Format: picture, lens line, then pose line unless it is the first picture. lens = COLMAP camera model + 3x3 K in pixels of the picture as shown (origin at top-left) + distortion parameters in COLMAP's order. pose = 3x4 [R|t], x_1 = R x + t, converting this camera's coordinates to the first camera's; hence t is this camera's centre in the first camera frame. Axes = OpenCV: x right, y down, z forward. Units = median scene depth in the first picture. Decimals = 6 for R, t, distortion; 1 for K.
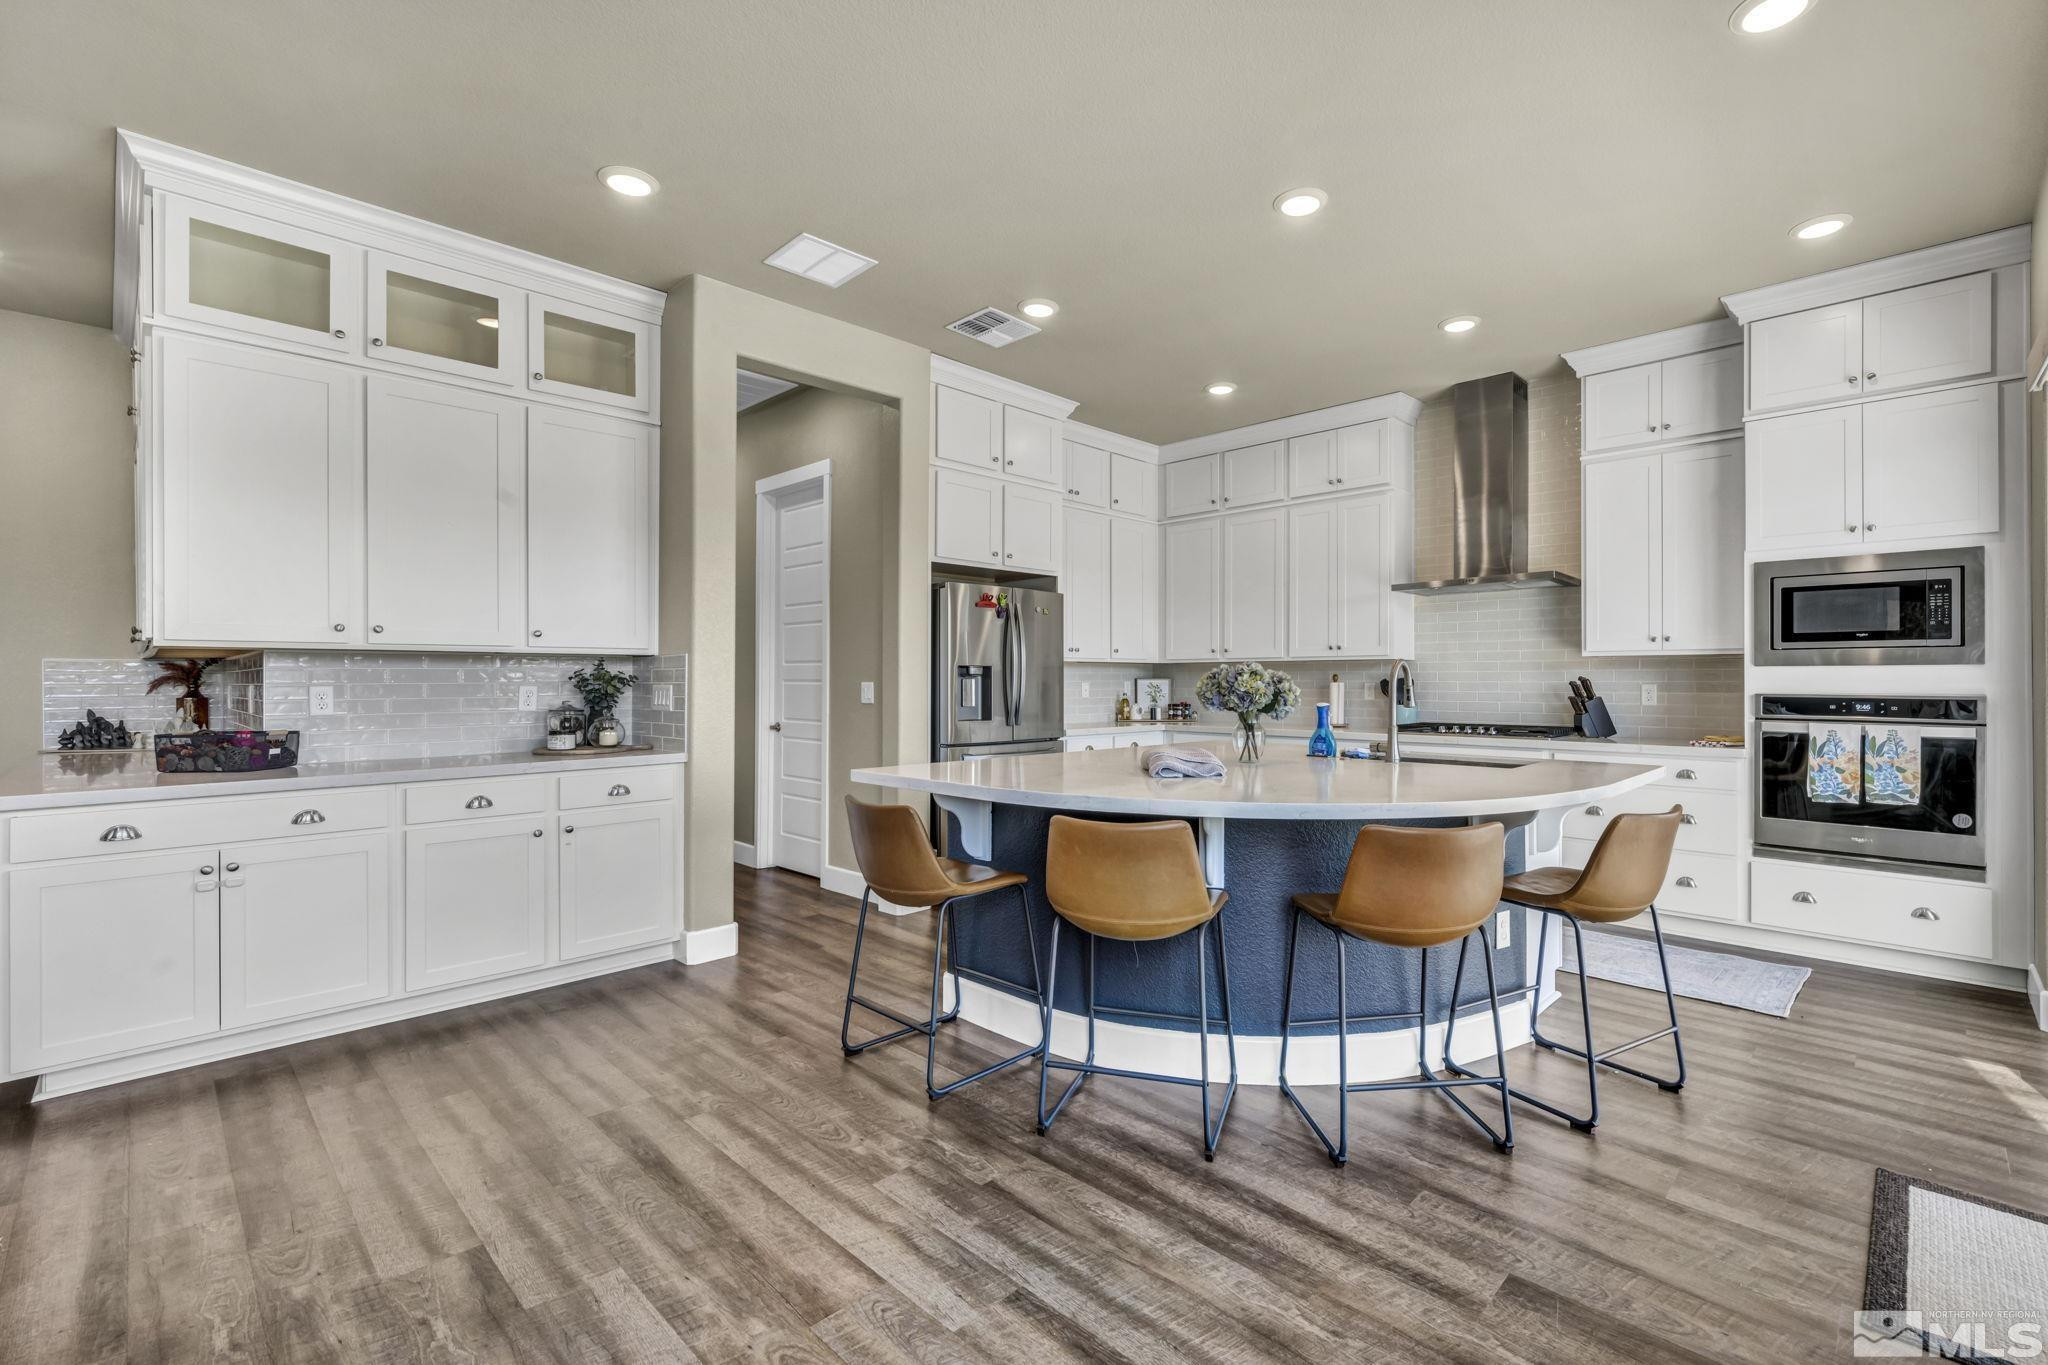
lens RADIAL K [[892.9, 0, 1093.4], [0, 892.9, 679.0], [0, 0, 1]] dist [-0.000497, -0.000166]
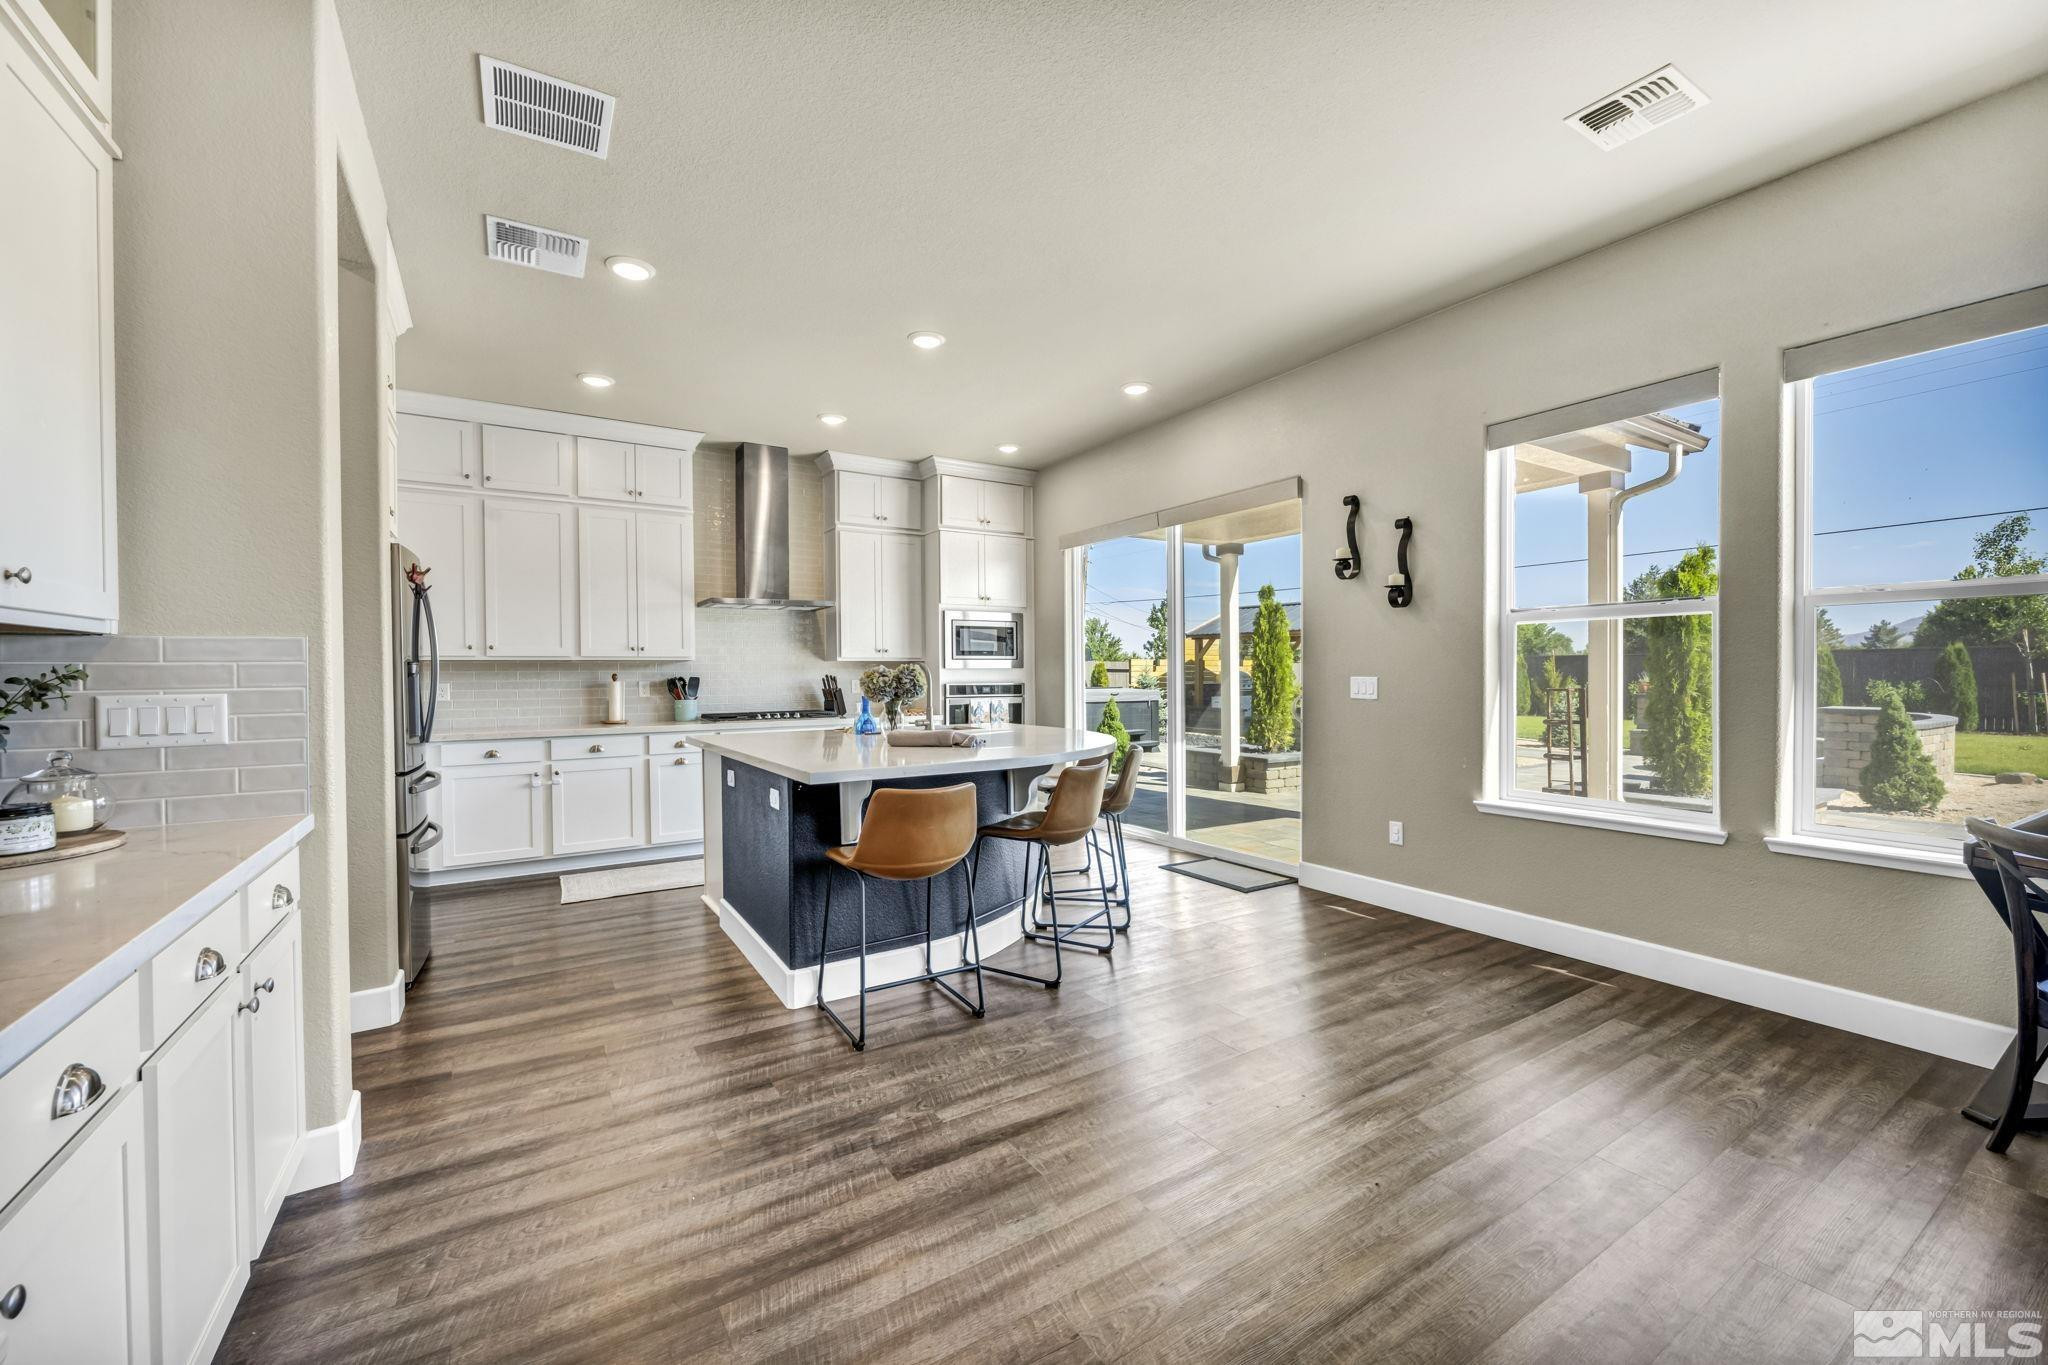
lens RADIAL K [[825.9, 0, 1038.9], [0, 825.9, 681.8], [0, 0, 1]] dist [0.000103, -0.000071]
pose [[0.242531, -0.010965, 0.970082, -0.820490], [0.007811, 0.999926, 0.009349, -0.001396], [-0.970112, 0.005310, 0.242598, 0.419188]]
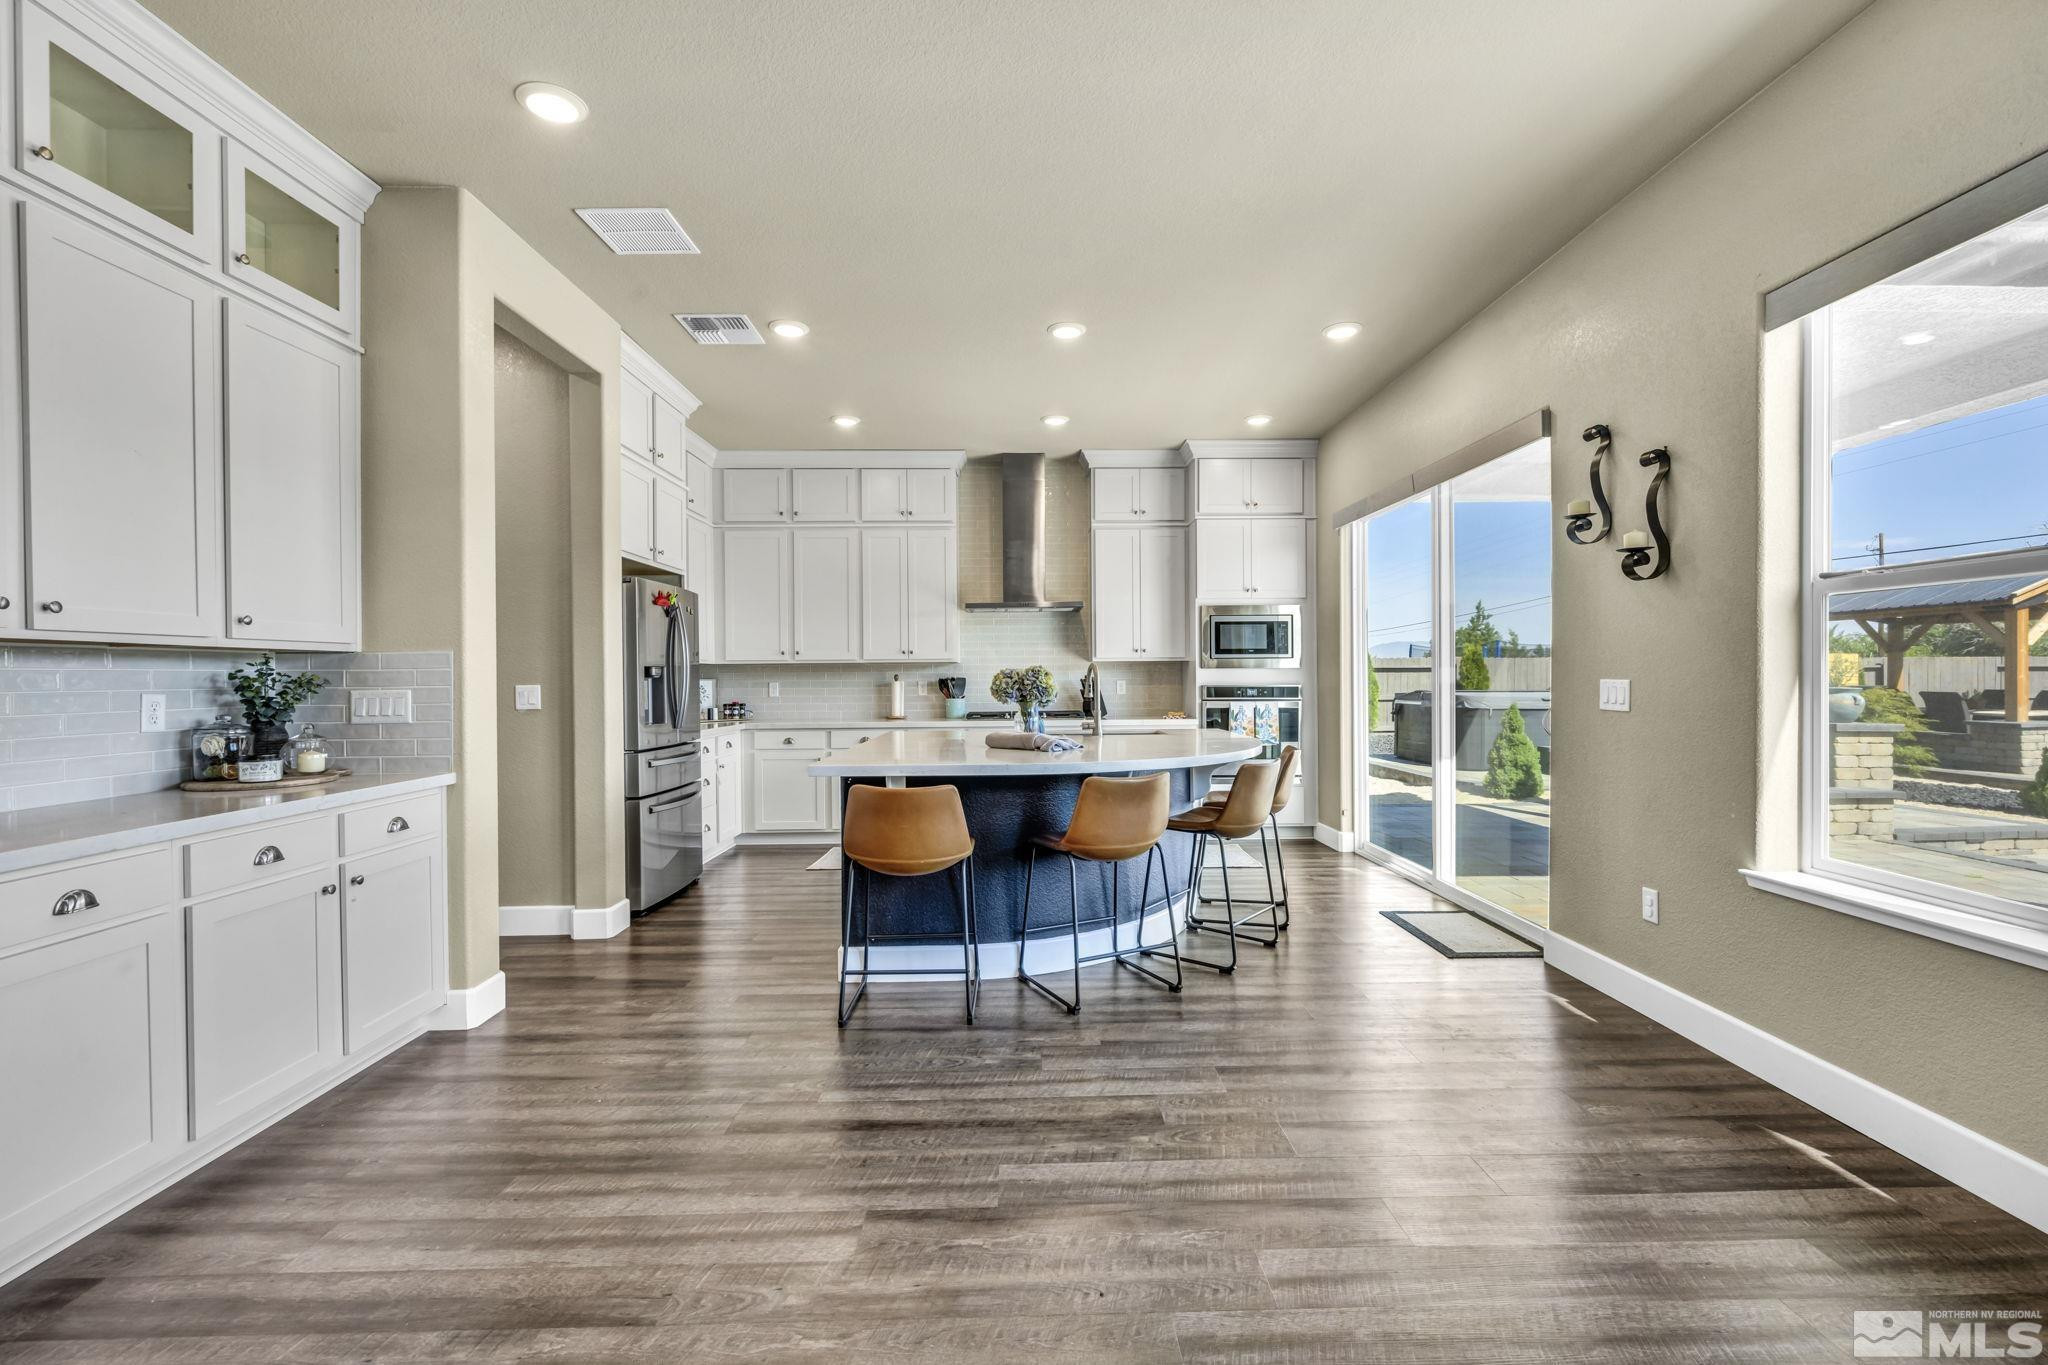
lens RADIAL K [[883.8, 0, 1035.5], [0, 883.8, 680.7], [0, 0, 1]] dist [-0.000035, -0.000034]
pose [[0.714510, -0.008070, 0.699579, -0.620880], [0.007508, 0.999964, 0.003867, -0.000408], [-0.699585, 0.002490, 0.714545, 0.051213]]
